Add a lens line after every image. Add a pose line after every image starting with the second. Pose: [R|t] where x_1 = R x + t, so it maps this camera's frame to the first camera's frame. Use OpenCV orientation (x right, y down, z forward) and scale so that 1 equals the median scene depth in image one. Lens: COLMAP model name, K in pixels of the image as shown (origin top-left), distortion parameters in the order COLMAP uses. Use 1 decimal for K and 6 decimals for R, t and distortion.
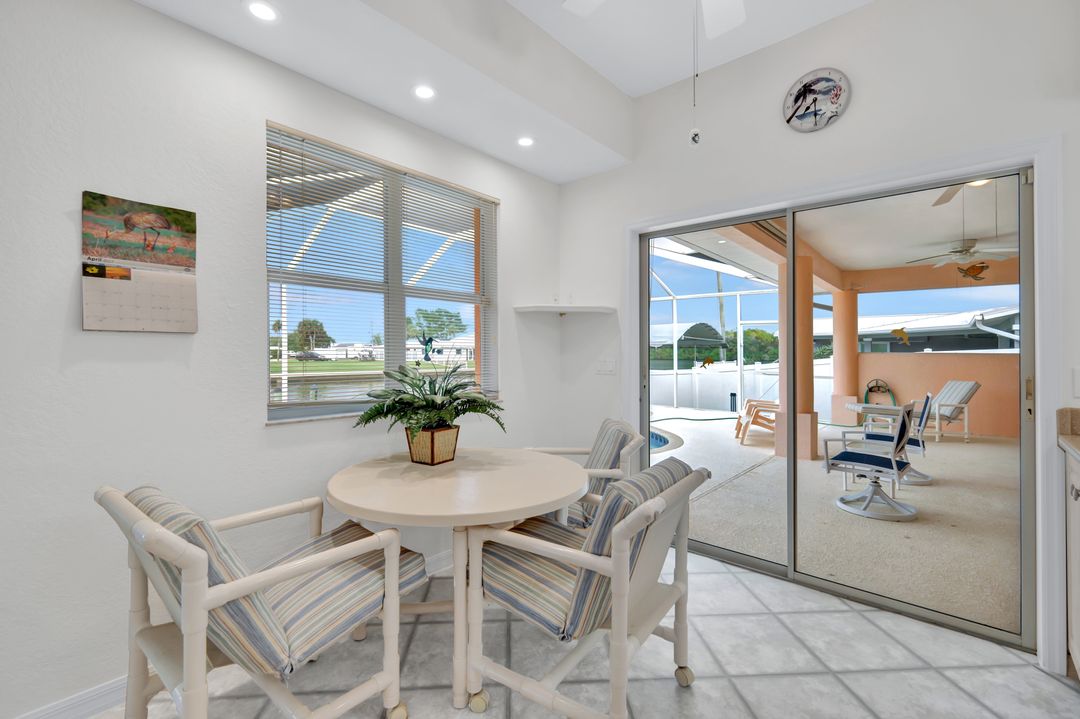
lens RADIAL K [[470.4, 0, 548.0], [0, 470.4, 356.0], [0, 0, 1]] dist [0.006094, -0.000531]
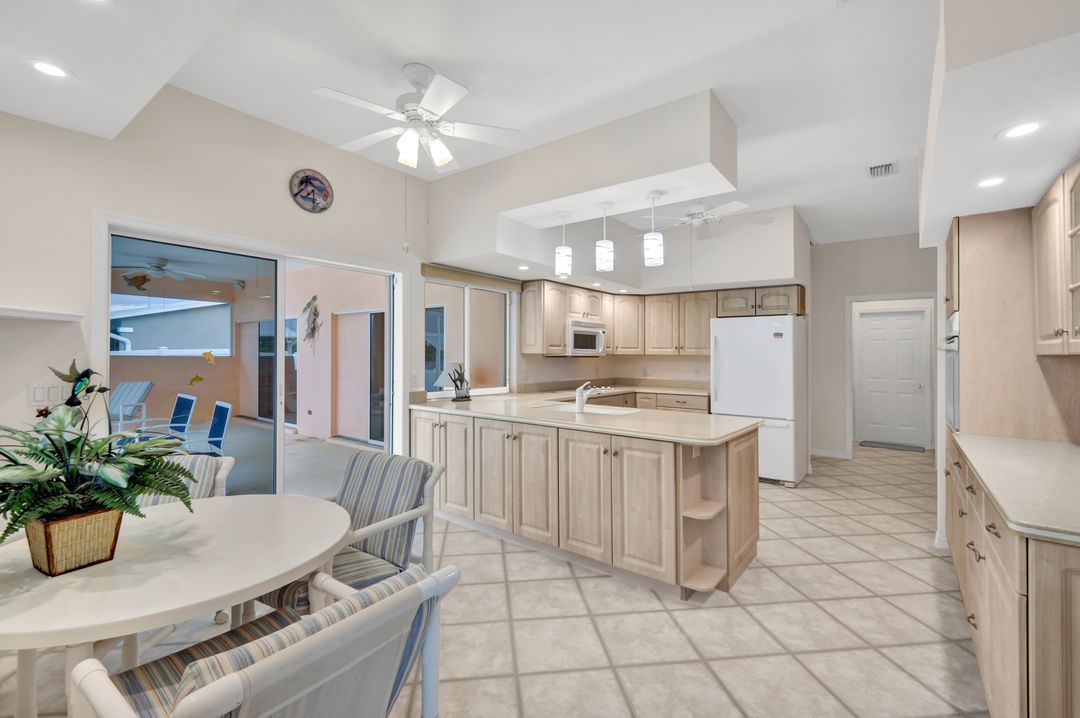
lens RADIAL K [[470.4, 0, 544.1], [0, 470.4, 345.6], [0, 0, 1]] dist [0.006094, -0.000531]
pose [[-0.057100, 0.011962, 0.998297, -0.925777], [-0.001014, 0.999927, -0.012040, -0.063794], [-0.998368, -0.001700, -0.057084, 0.404746]]
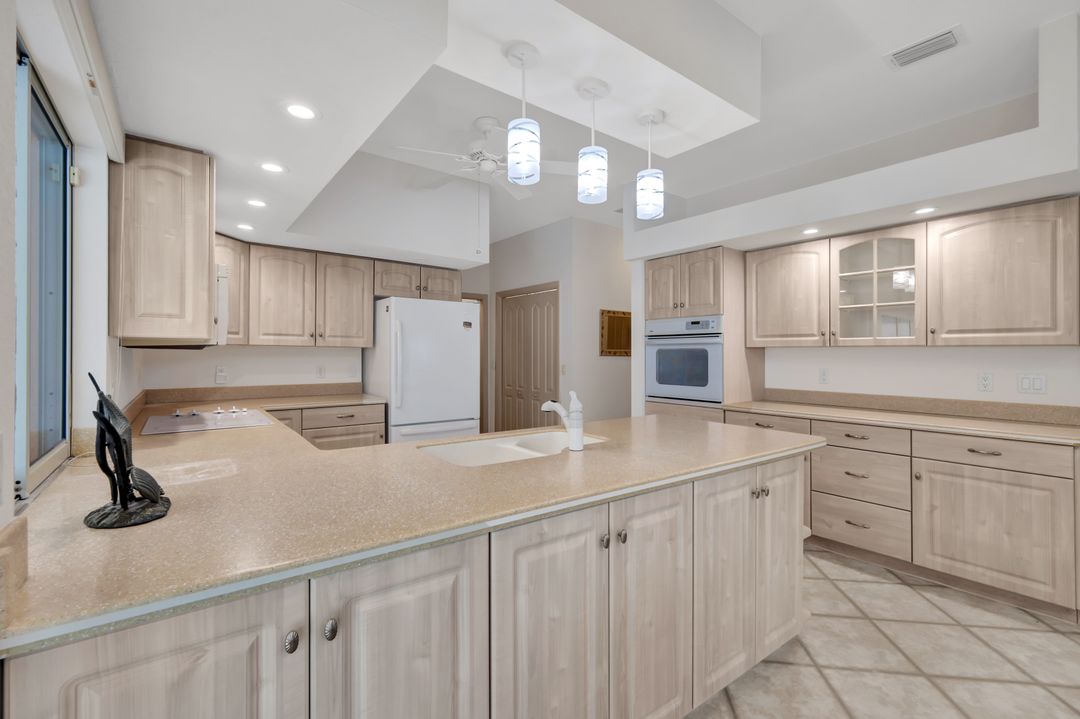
lens RADIAL K [[470.4, 0, 540.8], [0, 470.4, 349.2], [0, 0, 1]] dist [0.006094, -0.000531]
pose [[-0.977704, -0.010025, 0.209749, 0.501514], [-0.010735, 0.999940, -0.002246, -0.036900], [-0.209714, -0.004447, -0.977753, 1.023923]]
